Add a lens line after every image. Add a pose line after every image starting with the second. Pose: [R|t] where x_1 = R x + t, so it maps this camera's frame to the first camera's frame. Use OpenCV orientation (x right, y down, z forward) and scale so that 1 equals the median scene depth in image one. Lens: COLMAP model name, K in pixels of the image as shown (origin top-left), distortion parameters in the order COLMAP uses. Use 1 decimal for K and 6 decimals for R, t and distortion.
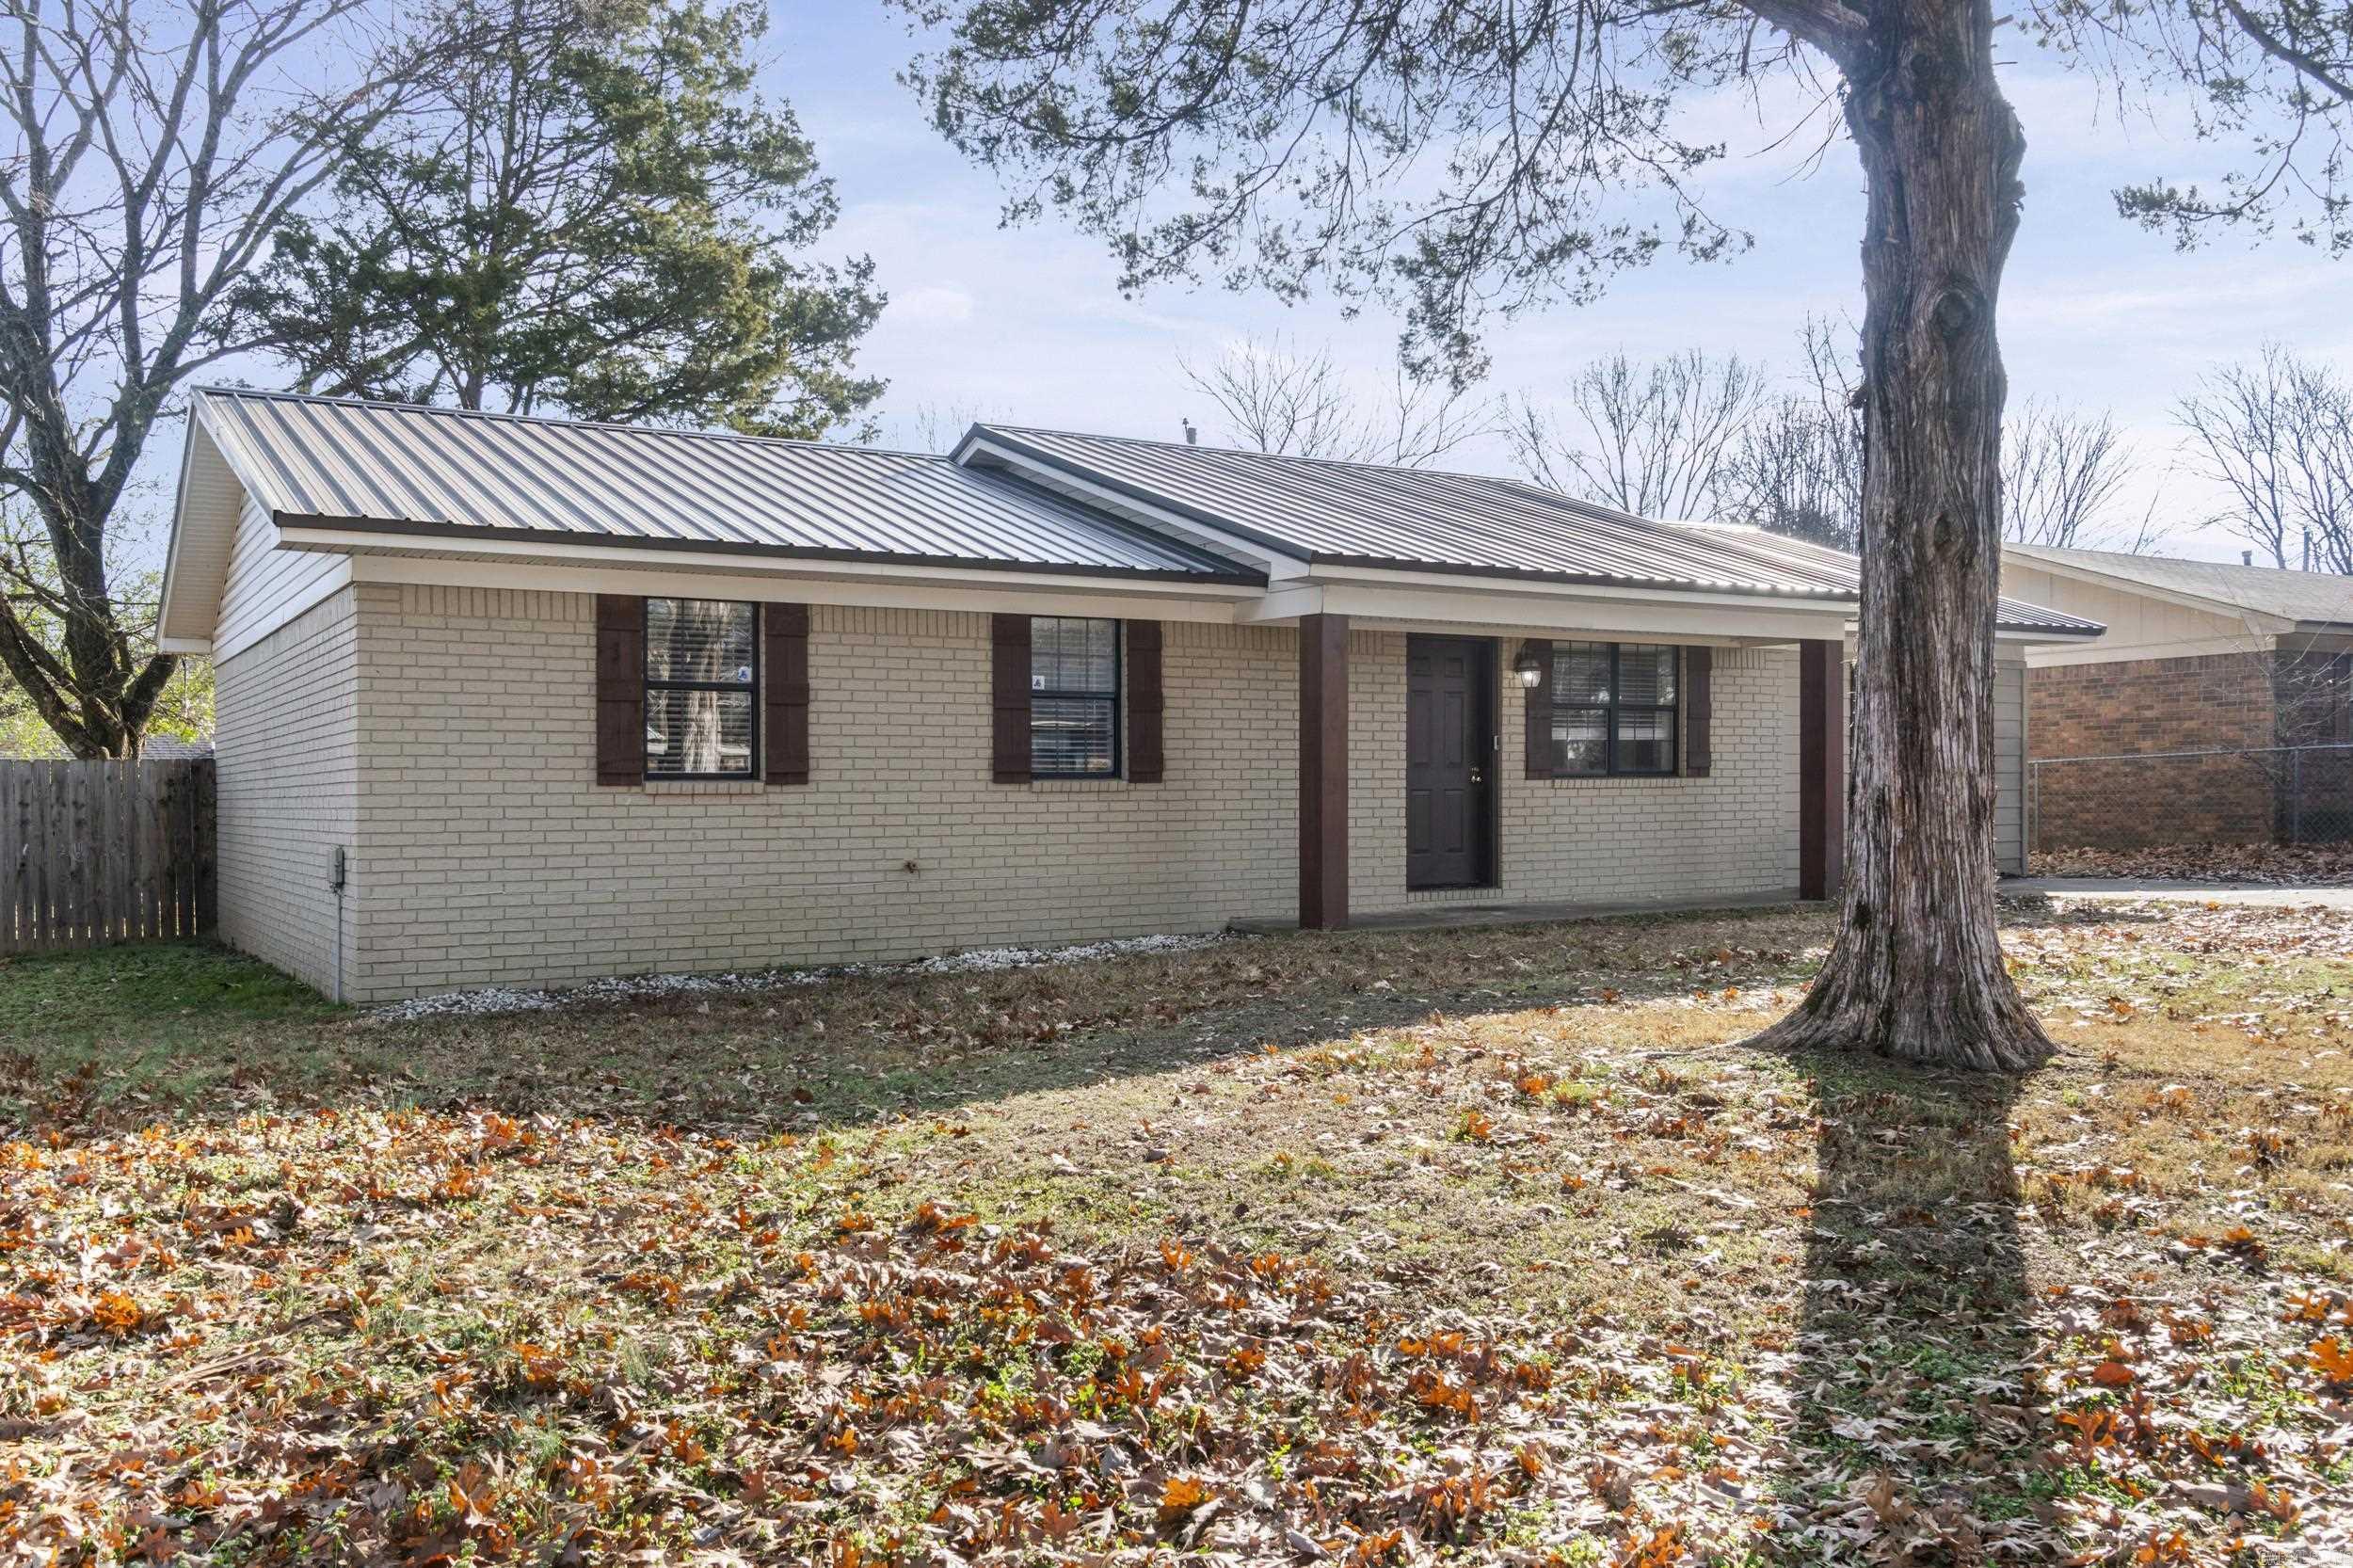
lens RADIAL K [[1856.7, 0, 1174.7], [0, 1856.7, 779.0], [0, 0, 1]] dist [-0.037272, -0.000546]
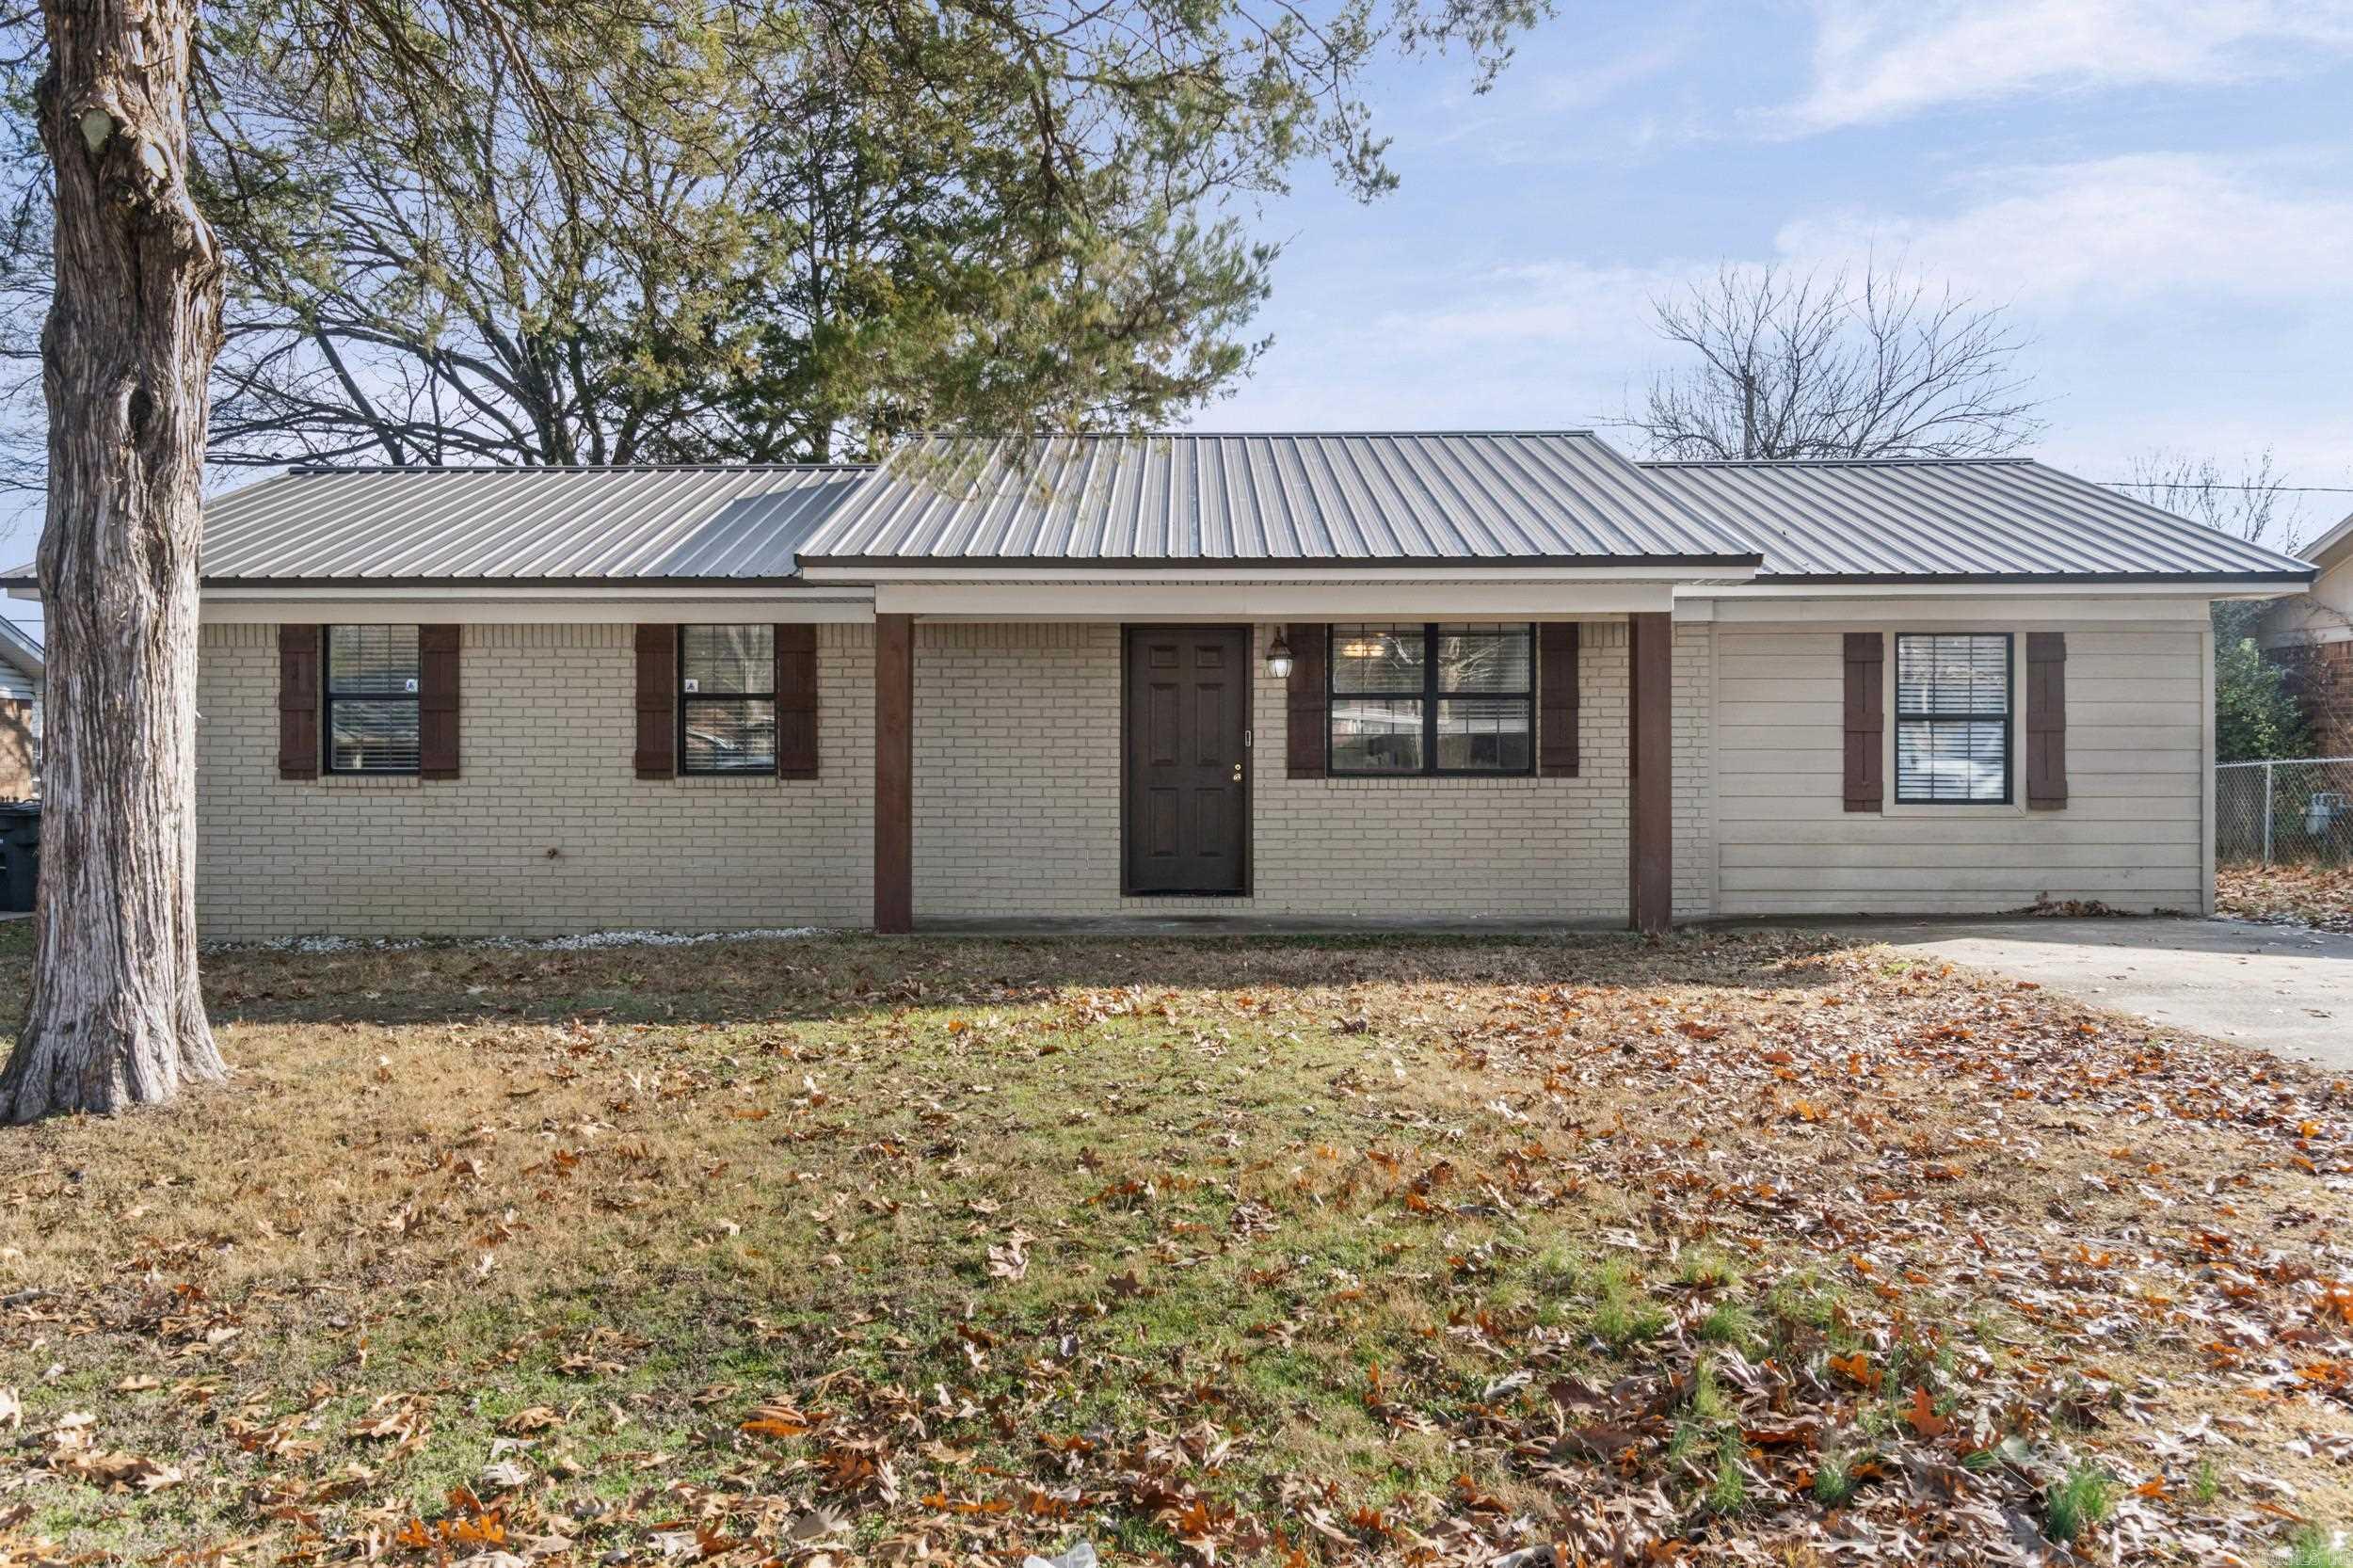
lens RADIAL K [[1856.7, 0, 1179.2], [0, 1856.7, 780.3], [0, 0, 1]] dist [-0.037272, -0.000546]
pose [[0.846805, -0.002503, -0.531898, 0.652656], [-0.004507, 0.999919, -0.011882, 0.012463], [0.531885, 0.012459, 0.846725, 0.213603]]
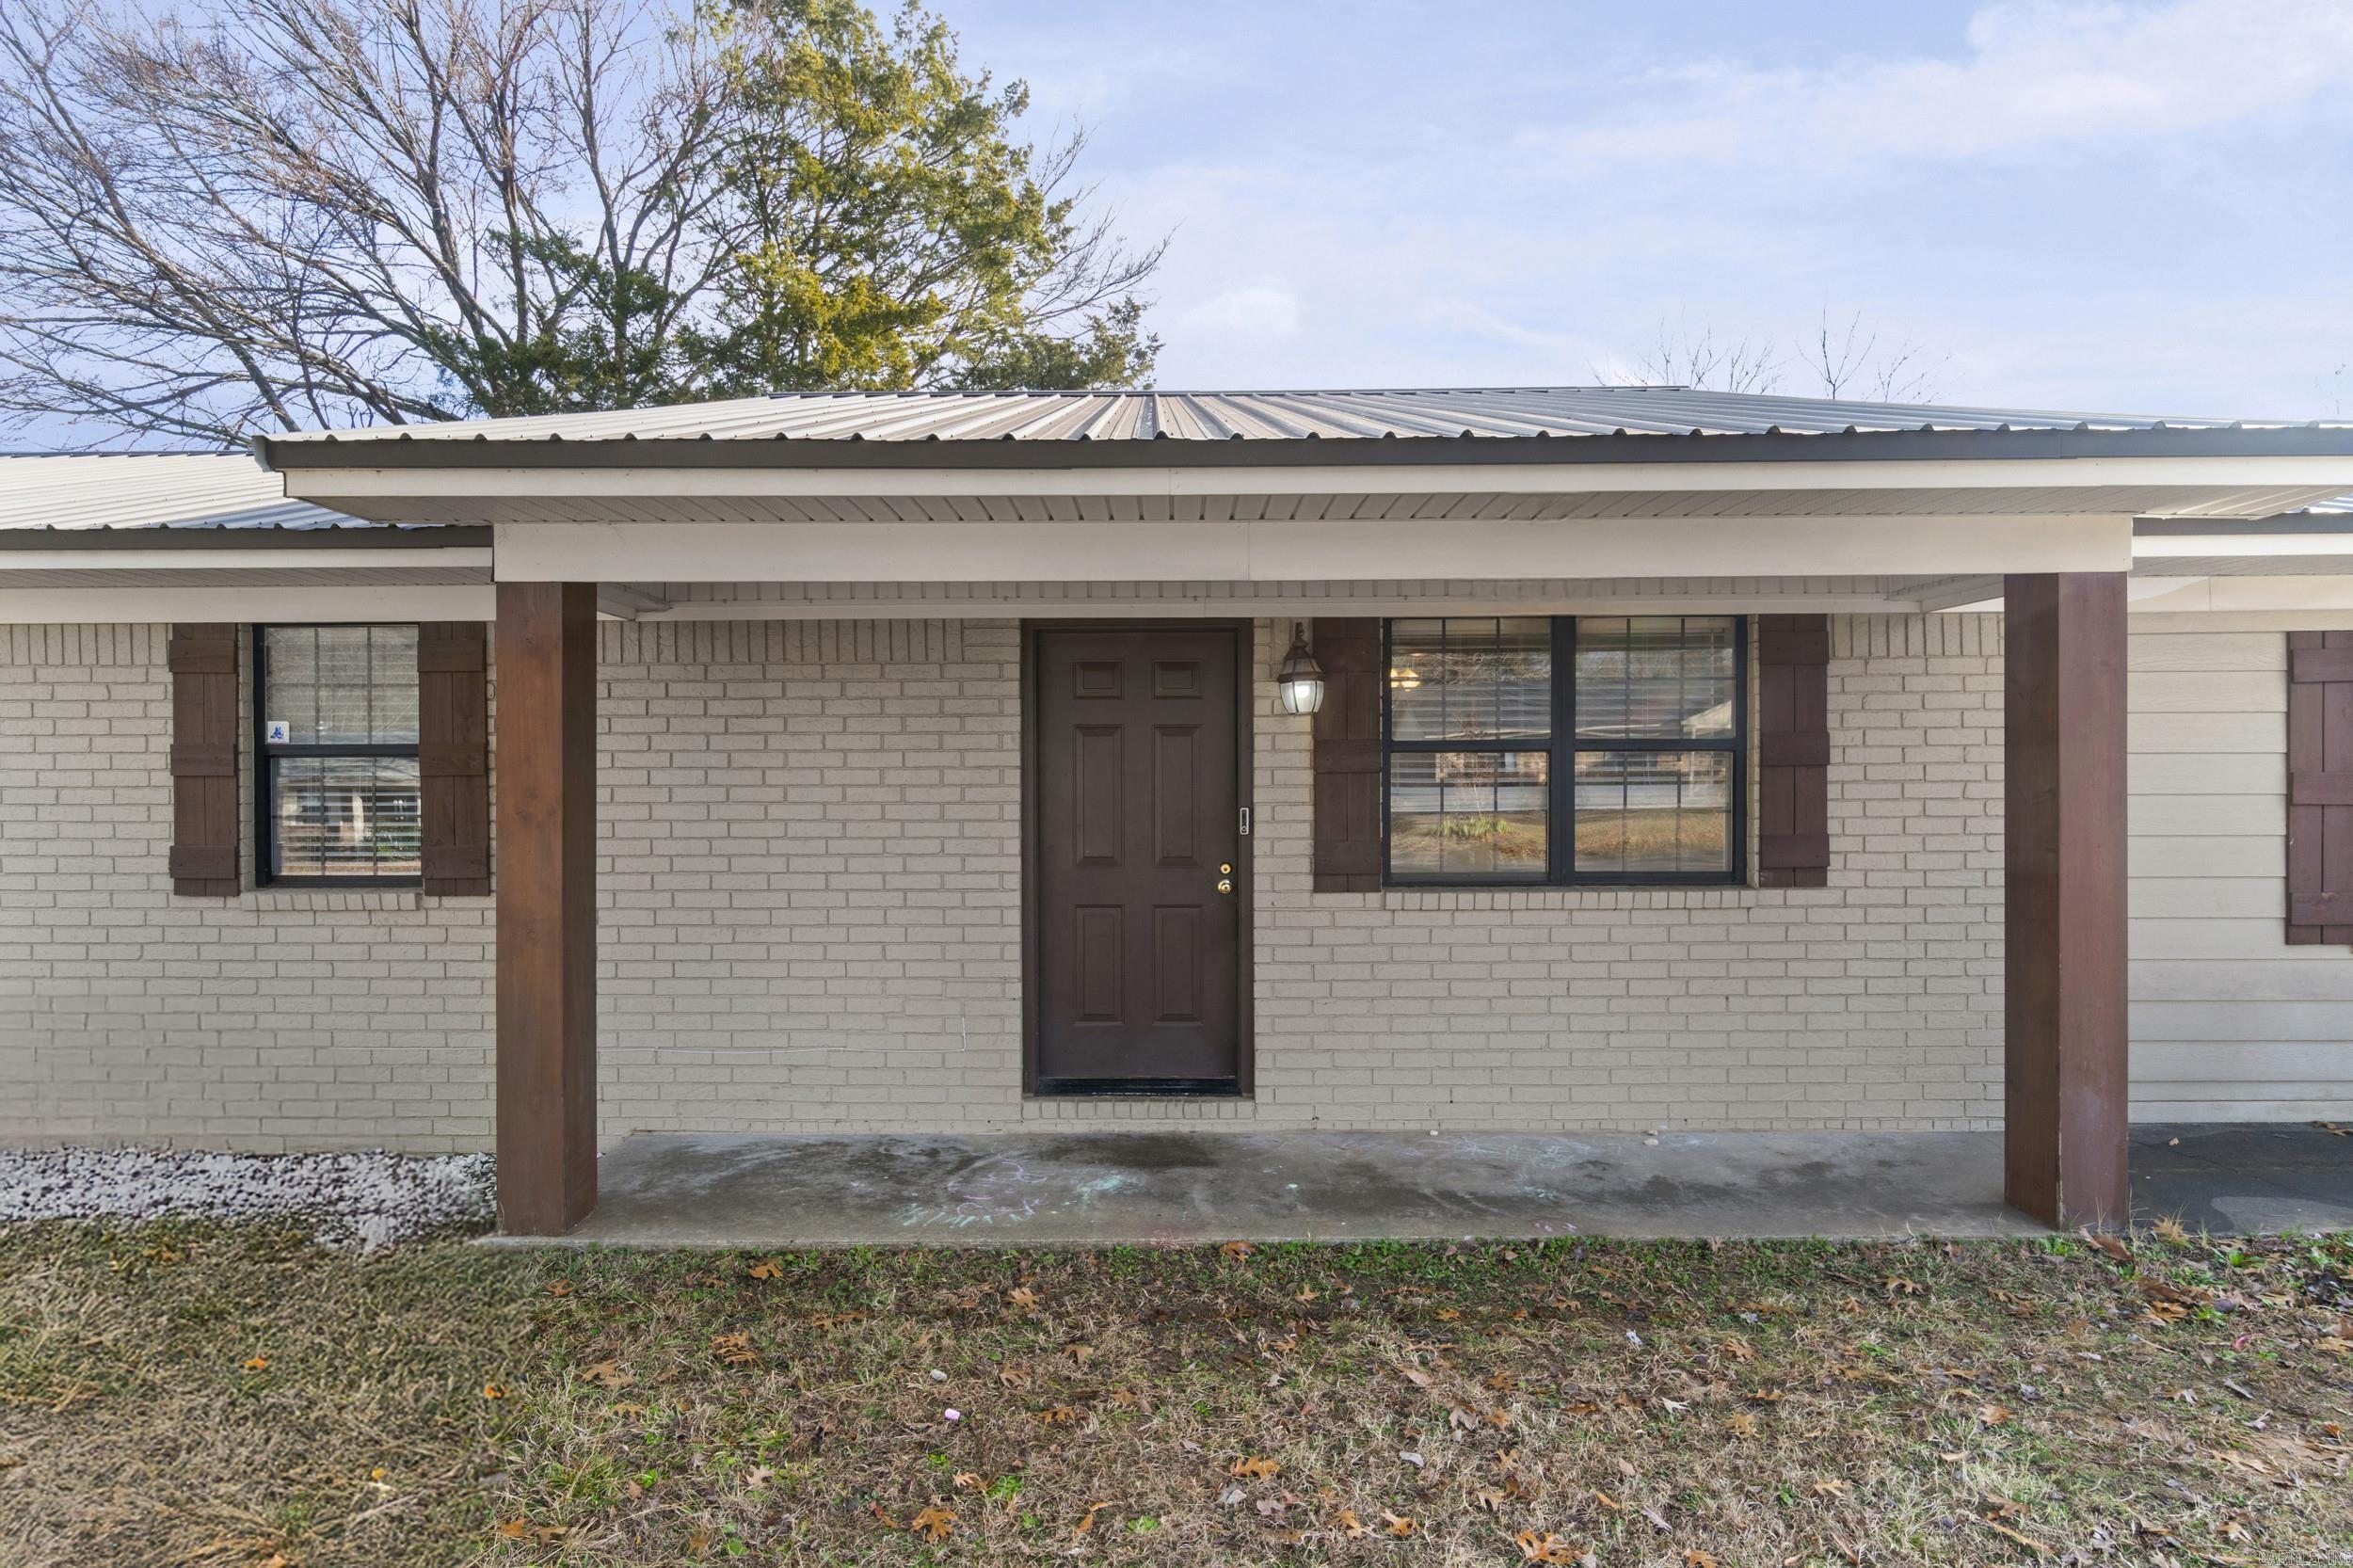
lens RADIAL K [[1247.6, 0, 1158.8], [0, 1247.6, 799.6], [0, 0, 1]] dist [-0.010487, 0.000685]
pose [[0.847023, -0.006314, -0.531519, 0.351192], [-0.001064, 0.999907, -0.013574, -0.021531], [0.531555, 0.012063, 0.846938, 0.712153]]
